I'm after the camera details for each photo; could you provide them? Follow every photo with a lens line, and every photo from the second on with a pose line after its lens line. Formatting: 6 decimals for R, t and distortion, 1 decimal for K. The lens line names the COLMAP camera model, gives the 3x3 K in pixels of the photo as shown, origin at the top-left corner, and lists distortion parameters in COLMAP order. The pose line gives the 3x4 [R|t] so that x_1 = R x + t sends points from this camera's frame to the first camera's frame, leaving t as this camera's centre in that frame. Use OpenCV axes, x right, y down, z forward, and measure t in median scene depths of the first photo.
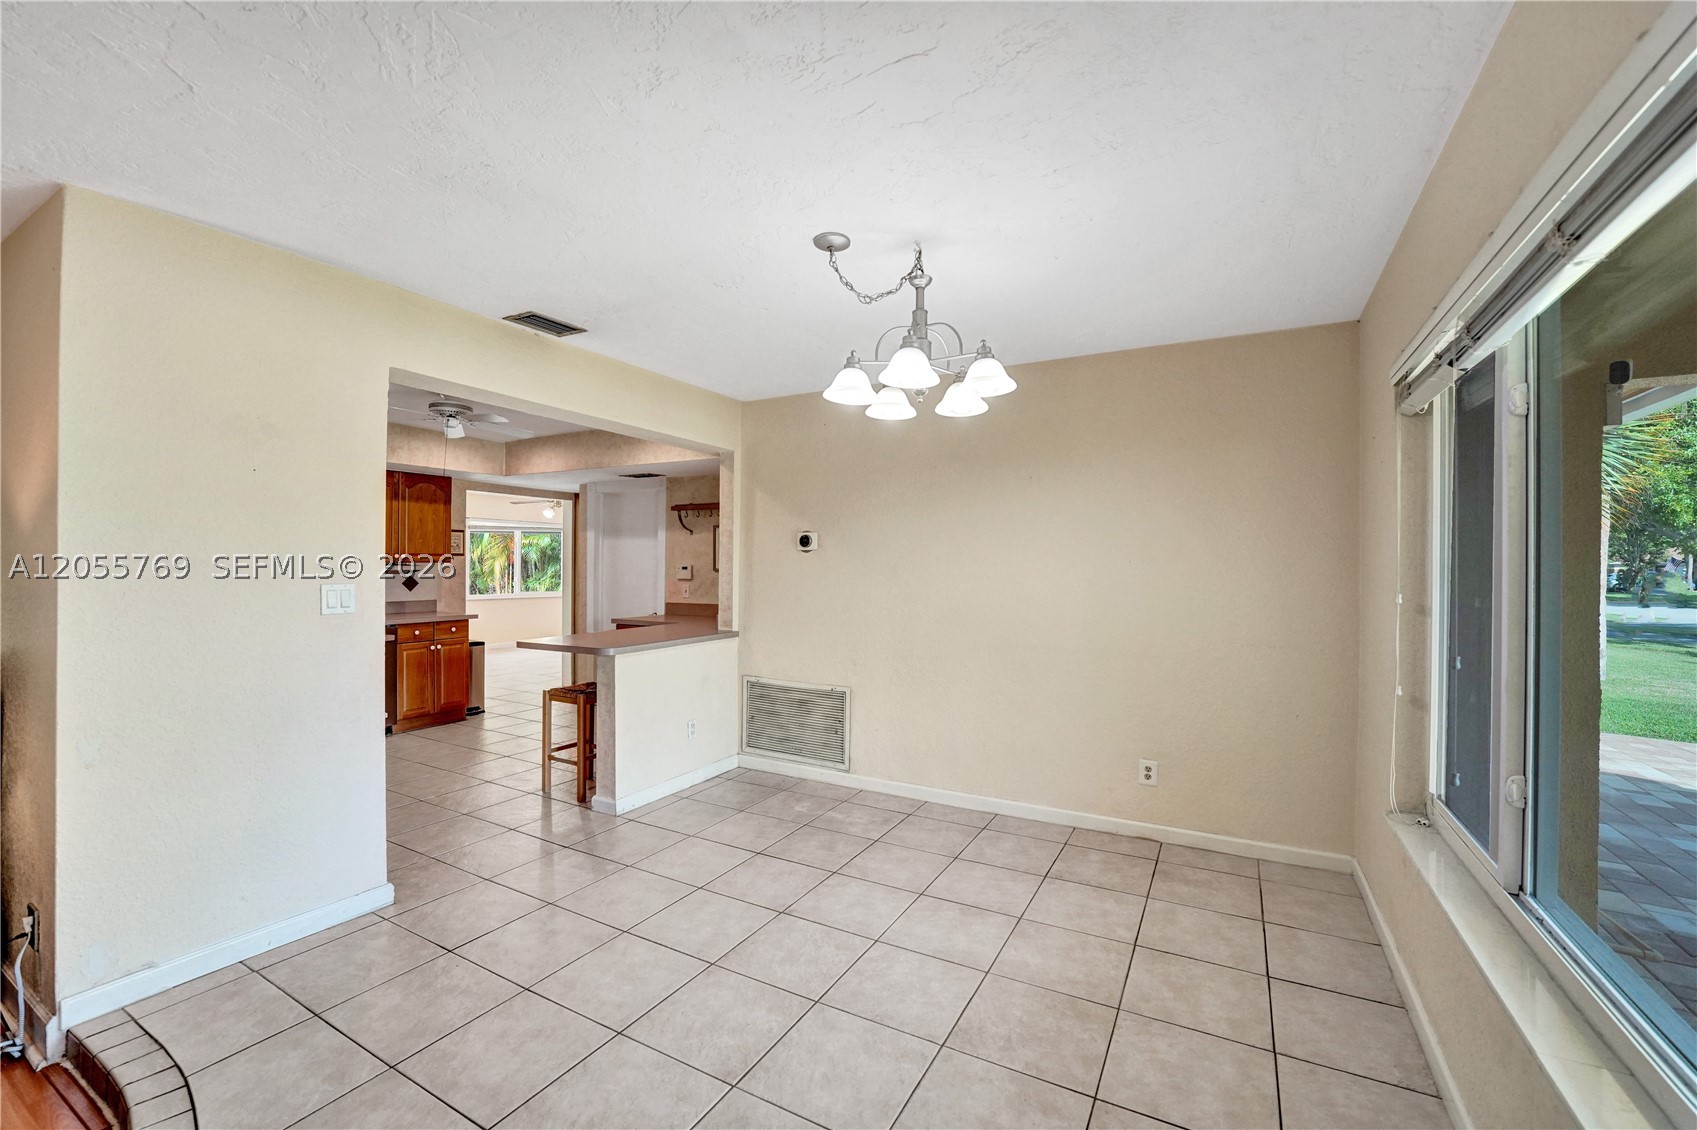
lens RADIAL K [[709.0, 0, 848.5], [0, 709.0, 565.0], [0, 0, 1]] dist [-0.022359, 0.000387]
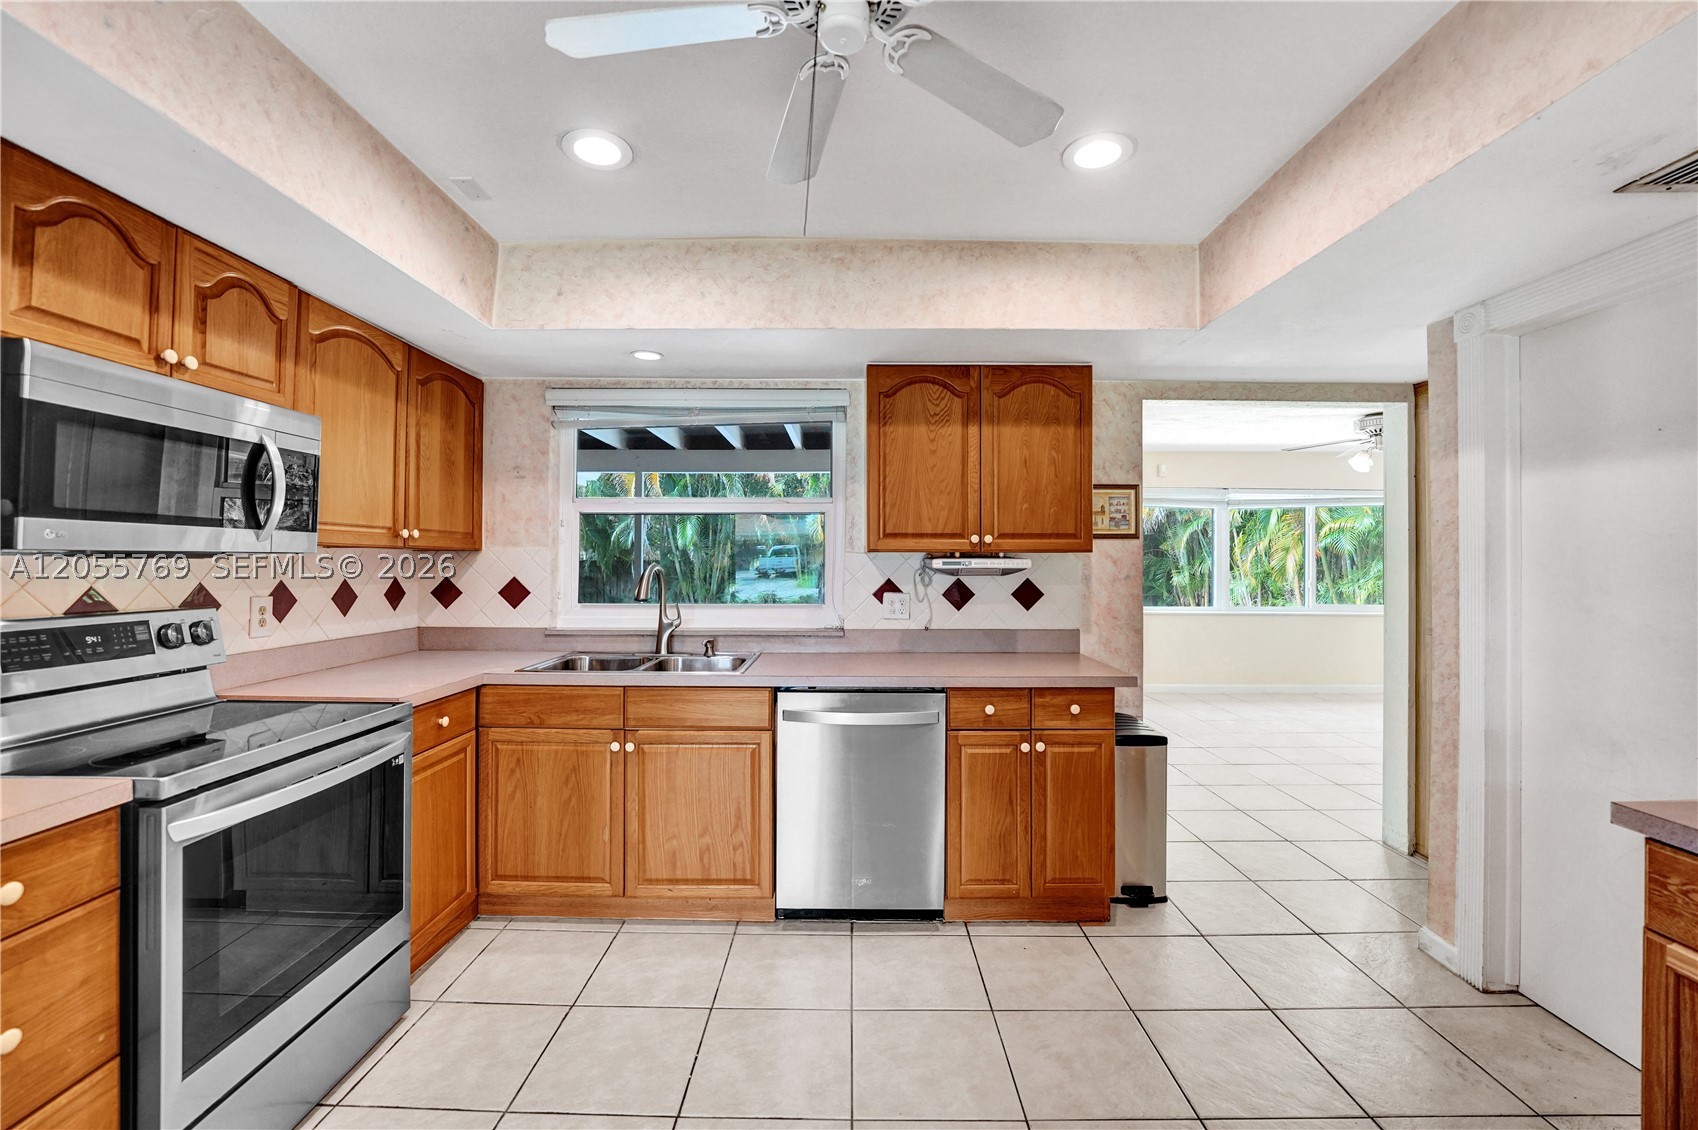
lens RADIAL K [[692.9, 0, 847.1], [0, 692.9, 546.9], [0, 0, 1]] dist [-0.030544, 0.000048]
pose [[0.477254, -0.015627, -0.878626, -0.234625], [-0.001388, 0.999827, -0.018536, 0.001570], [0.878764, 0.010066, 0.477150, 0.611859]]
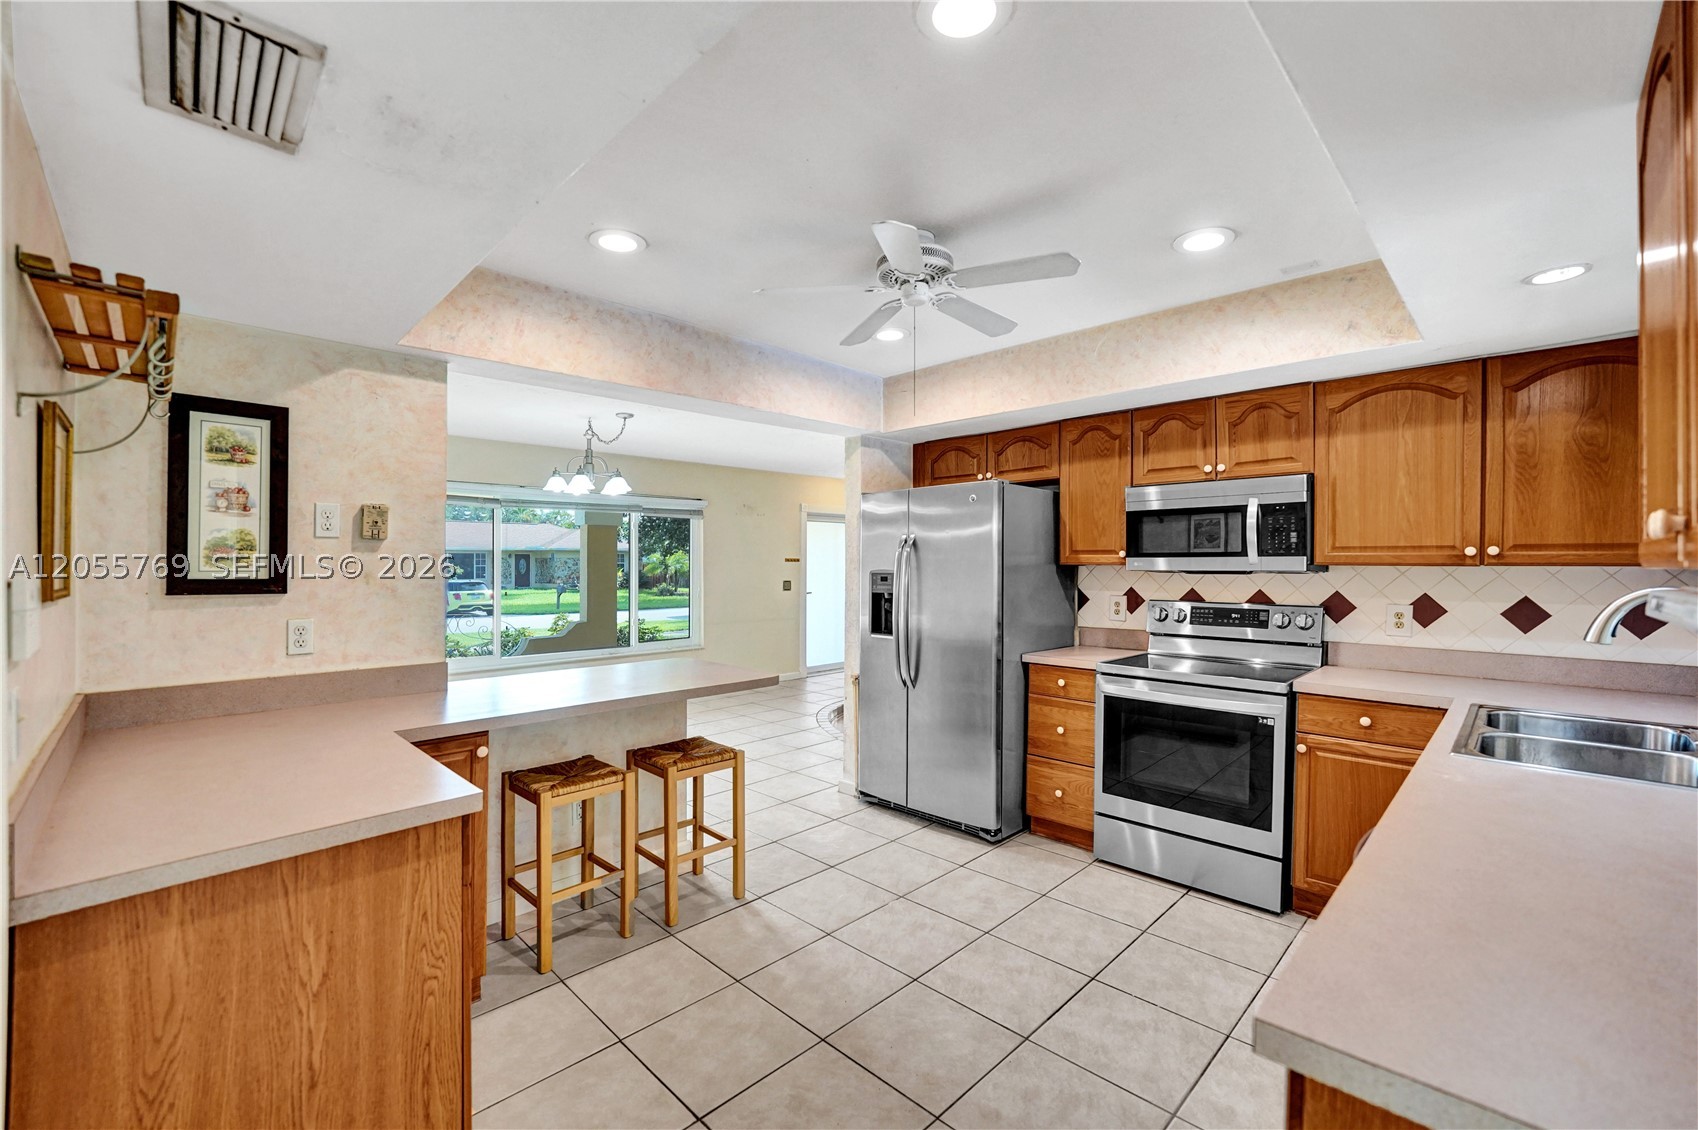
lens RADIAL K [[709.5, 0, 849.0], [0, 709.5, 565.0], [0, 0, 1]] dist [-0.022359, 0.000387]
pose [[-0.958668, -0.002910, 0.284514, -0.520990], [-0.004988, 0.999966, -0.006580, -0.001259], [-0.284485, -0.007728, -0.958649, 1.160269]]
